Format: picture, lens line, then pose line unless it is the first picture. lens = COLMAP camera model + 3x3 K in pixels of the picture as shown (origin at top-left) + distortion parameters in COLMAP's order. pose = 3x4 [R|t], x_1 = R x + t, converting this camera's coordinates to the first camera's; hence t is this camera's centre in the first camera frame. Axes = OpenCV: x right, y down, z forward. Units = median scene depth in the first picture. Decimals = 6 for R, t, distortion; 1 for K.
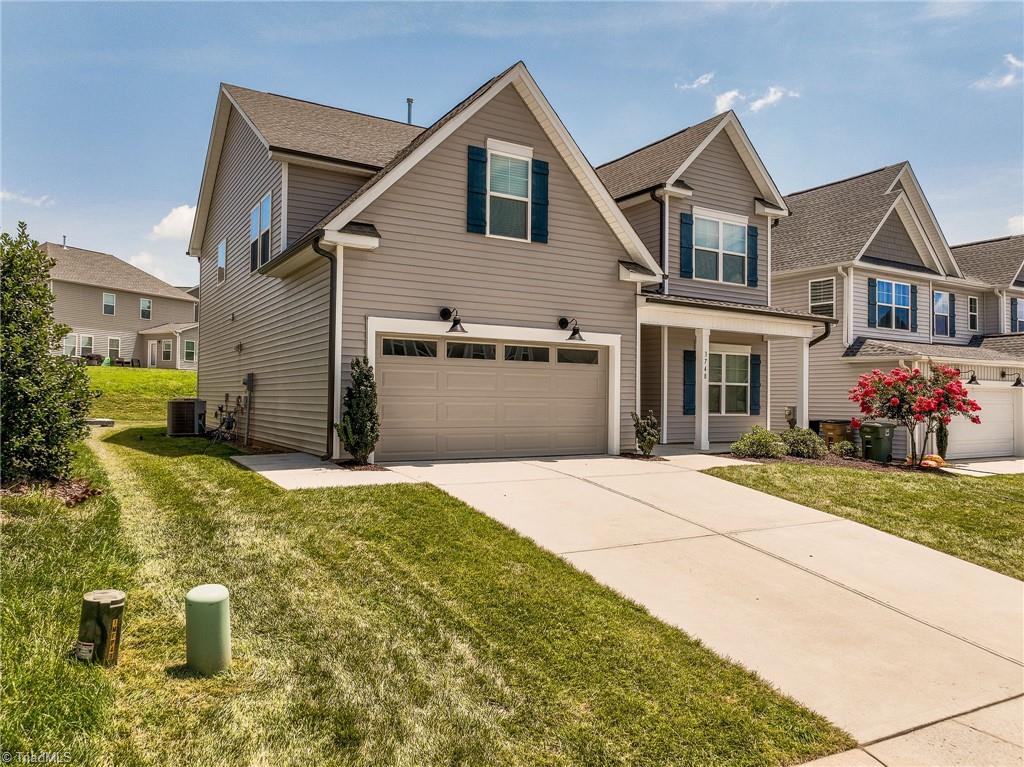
lens RADIAL K [[720.0, 0, 512.0], [0, 720.0, 383.5], [0, 0, 1]] dist [-0.005404, 0.023179]
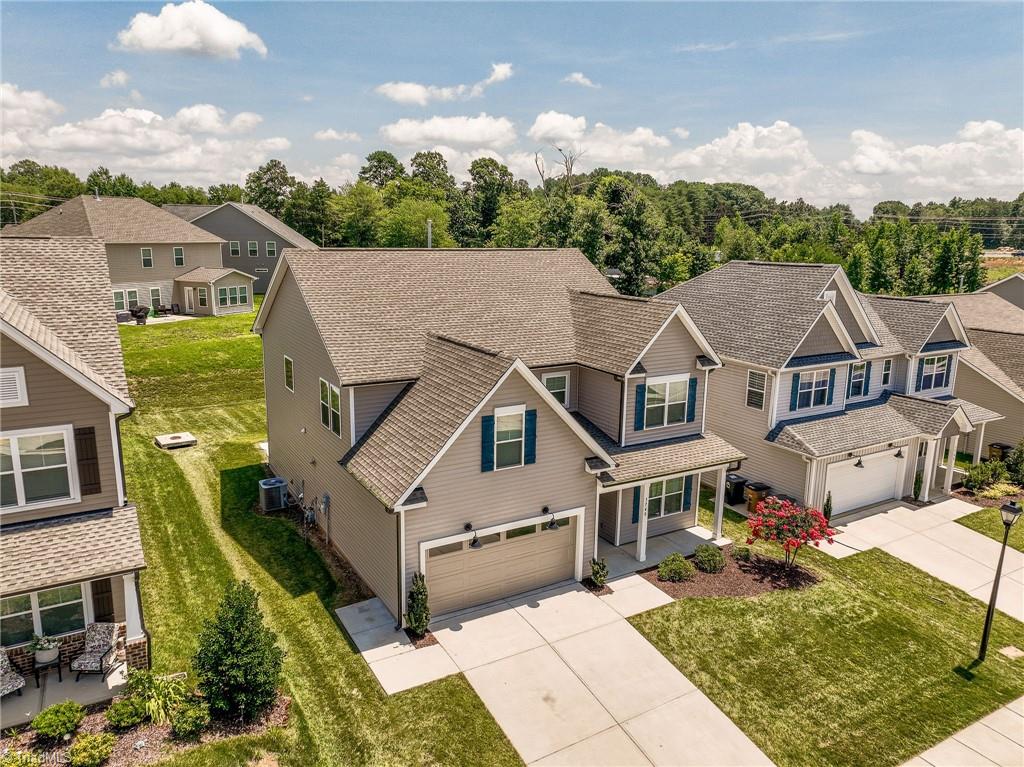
lens RADIAL K [[720.0, 0, 512.0], [0, 720.0, 383.5], [0, 0, 1]] dist [-0.005404, 0.023179]
pose [[0.999965, 0.006326, -0.005515, 0.007961], [-0.004886, 0.973093, 0.230361, -0.652856], [0.006824, -0.230326, 0.973090, -0.380690]]
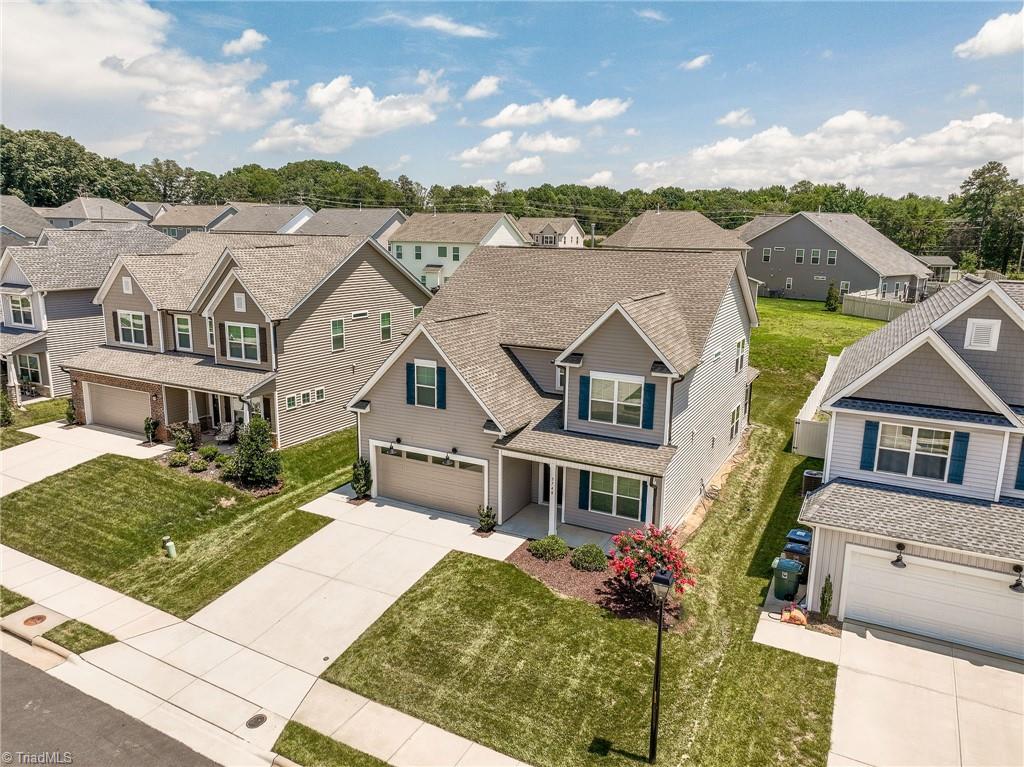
lens RADIAL K [[709.8, 0, 512.0], [0, 709.8, 383.5], [0, 0, 1]] dist [-0.002233, 0.001058]
pose [[0.518026, 0.177437, -0.836759, 1.605652], [0.011272, 0.976747, 0.214100, -0.624307], [0.855291, -0.120341, 0.503980, 0.196502]]
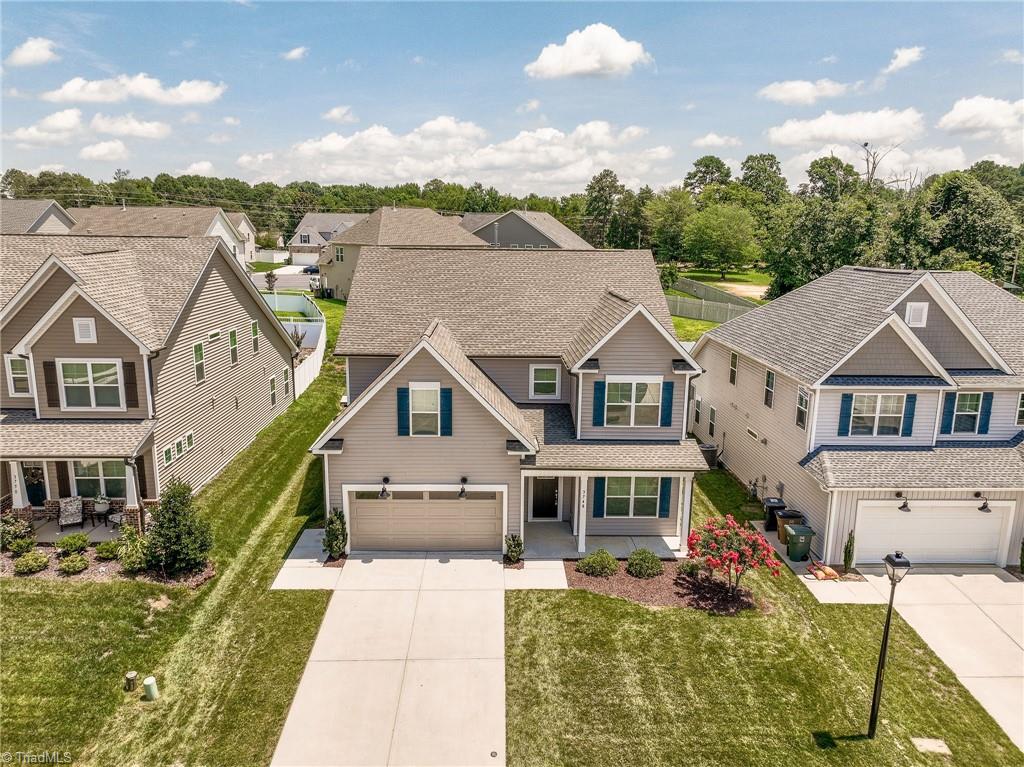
lens RADIAL K [[712.6, 0, 507.5], [0, 712.6, 387.1], [0, 0, 1]] dist [0.003279, 0.002956]
pose [[0.871140, 0.106314, -0.479387, 0.889063], [0.006978, 0.973502, 0.228574, -0.642725], [0.490984, -0.202465, 0.847315, -0.302238]]
